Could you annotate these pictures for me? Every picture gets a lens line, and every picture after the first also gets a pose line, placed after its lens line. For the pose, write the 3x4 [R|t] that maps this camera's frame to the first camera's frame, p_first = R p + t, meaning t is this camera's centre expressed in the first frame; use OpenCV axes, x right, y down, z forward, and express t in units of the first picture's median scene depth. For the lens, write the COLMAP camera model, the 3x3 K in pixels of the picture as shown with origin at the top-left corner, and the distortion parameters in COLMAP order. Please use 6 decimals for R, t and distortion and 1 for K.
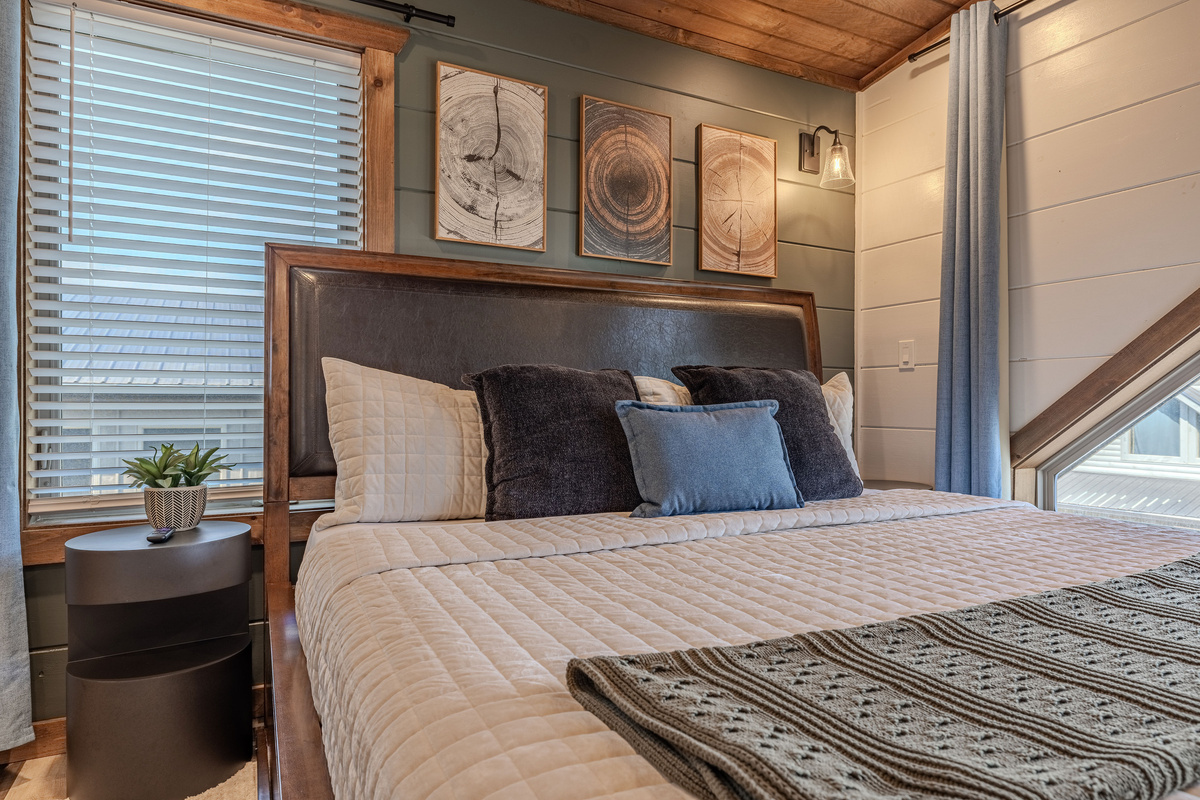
lens RADIAL K [[708.1, 0, 597.7], [0, 708.1, 398.0], [0, 0, 1]] dist [-0.004432, -0.002334]
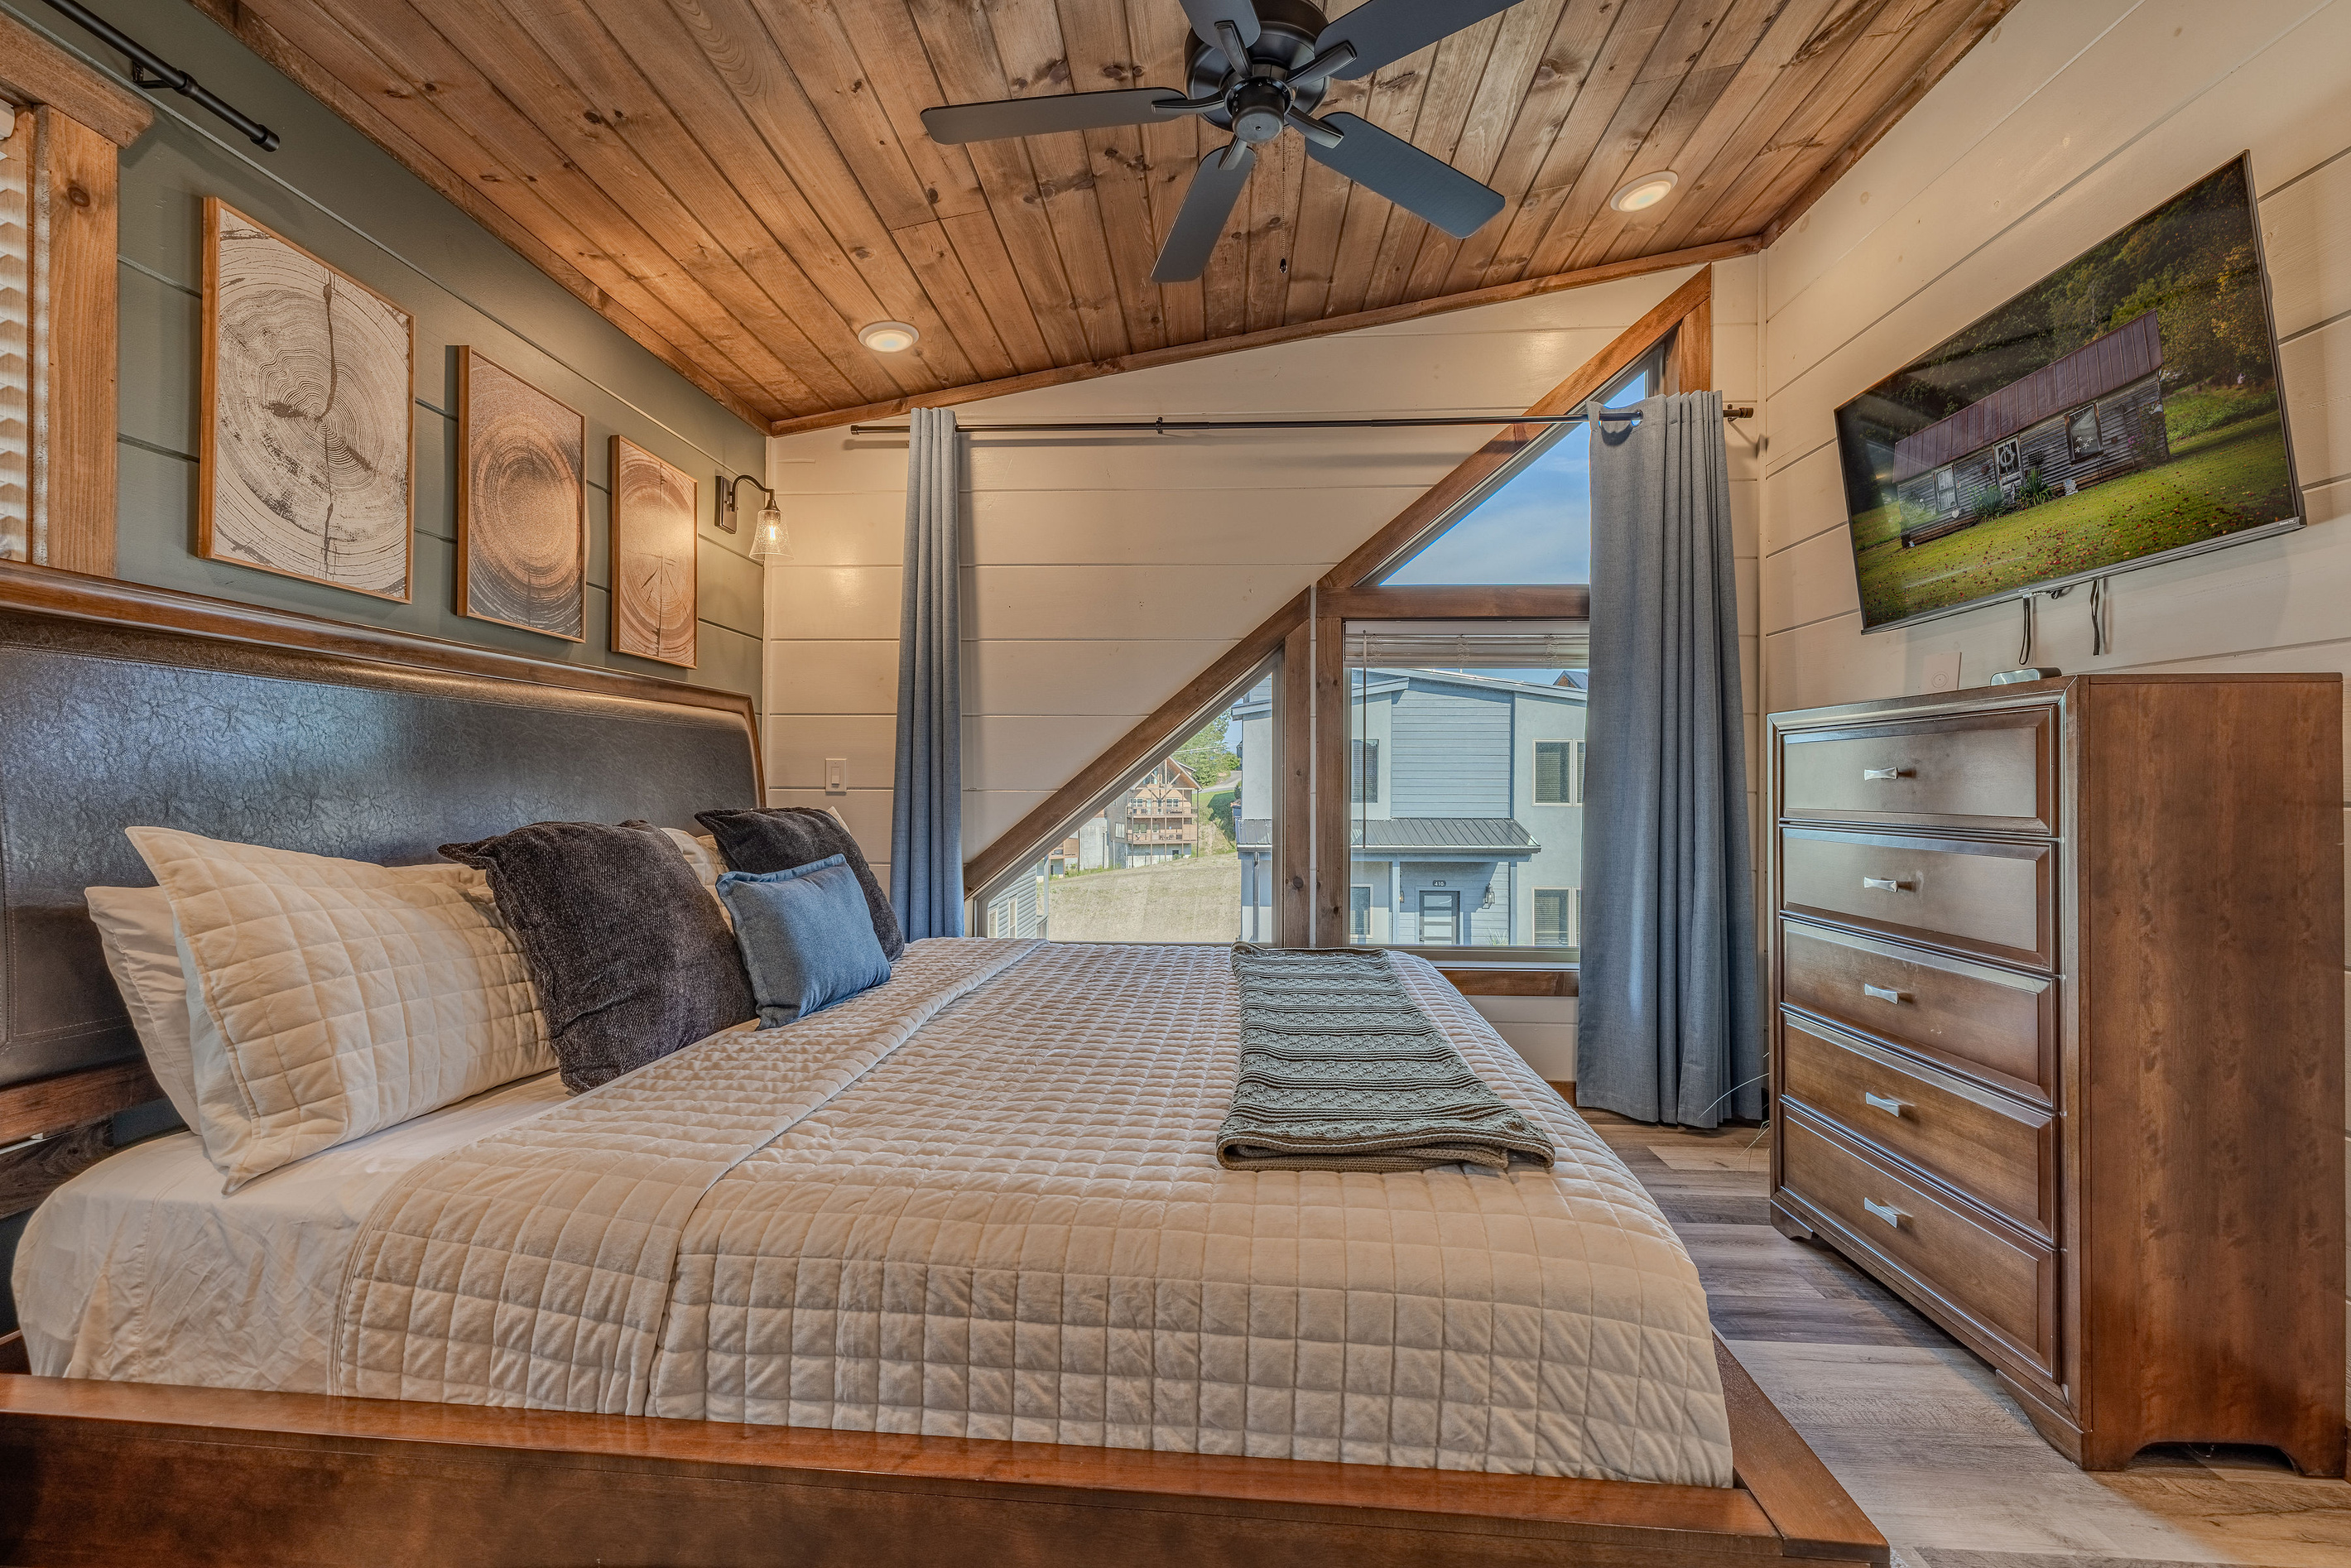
lens RADIAL K [[983.3, 0, 1176.7], [0, 983.3, 784.3], [0, 0, 1]] dist [-0.000681, -0.000077]
pose [[0.512415, 0.003395, 0.858732, -0.460100], [-0.009345, 0.999955, 0.001623, -0.072289], [-0.858687, -0.008857, 0.512423, 0.066582]]
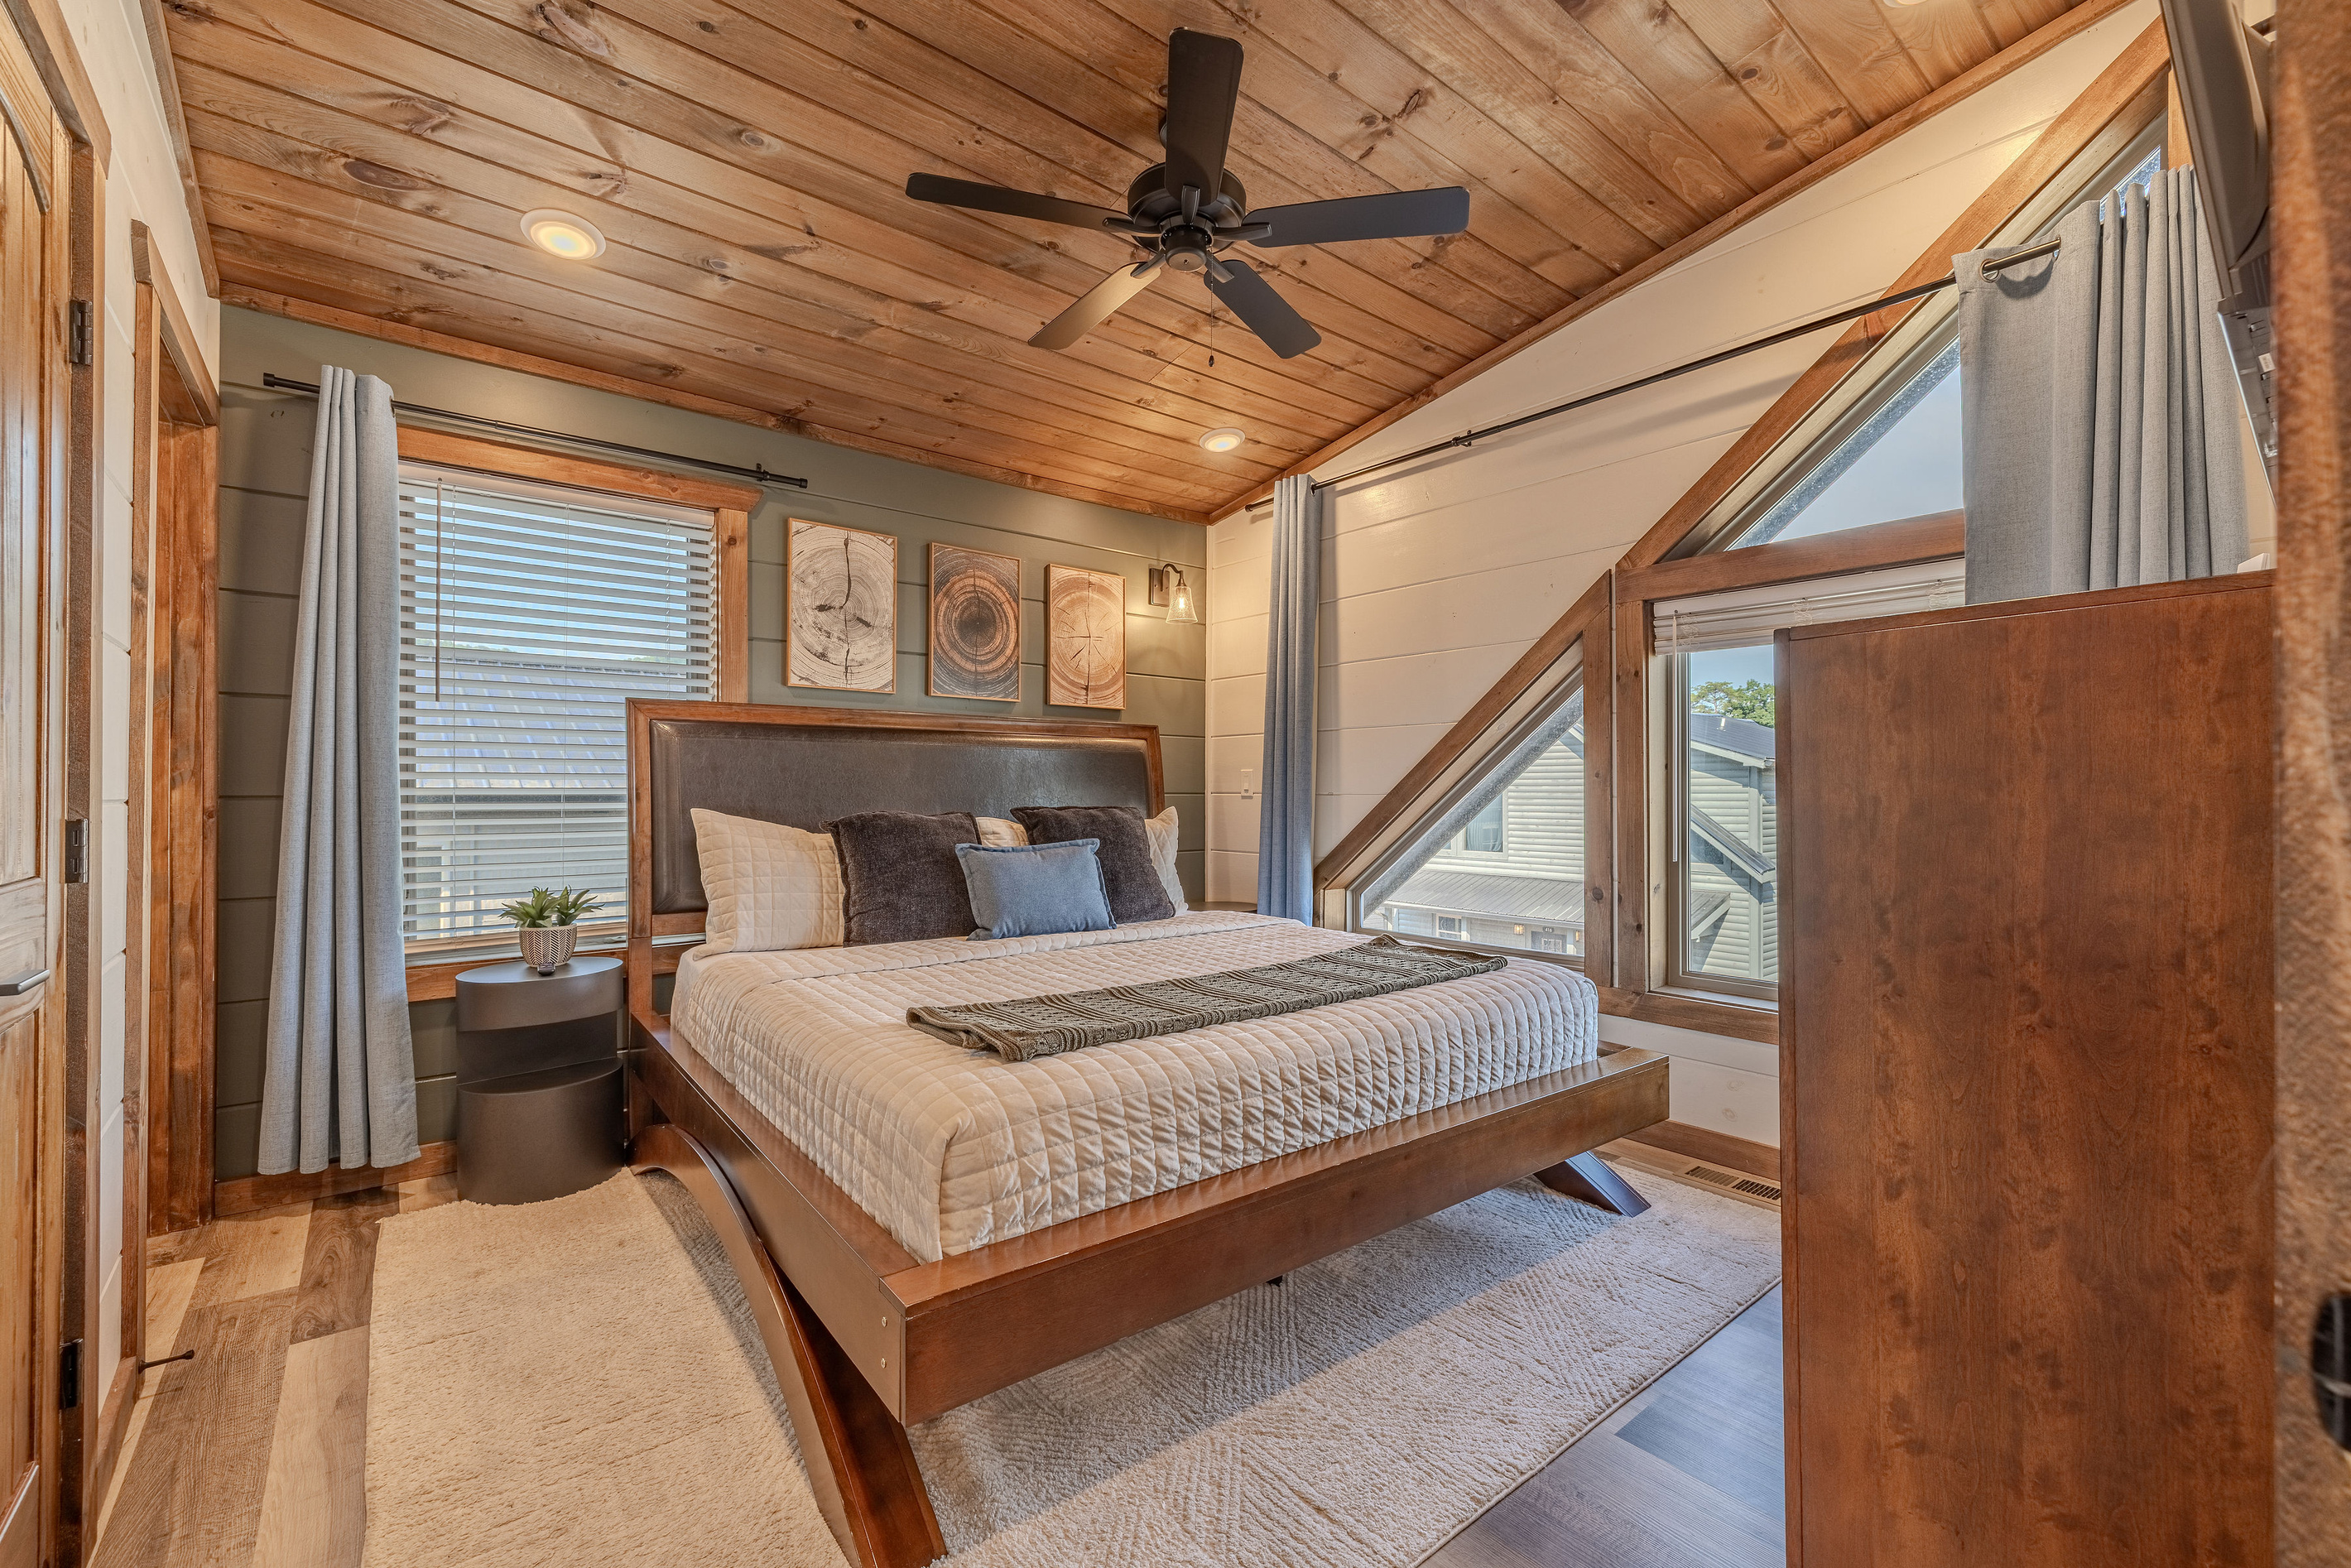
lens RADIAL K [[983.3, 0, 1172.7], [0, 983.3, 784.0], [0, 0, 1]] dist [-0.000681, -0.000077]
pose [[0.979830, -0.000268, 0.199833, 0.040676], [0.000471, 0.999999, -0.000971, -0.074173], [-0.199833, 0.001046, 0.979829, -0.545290]]
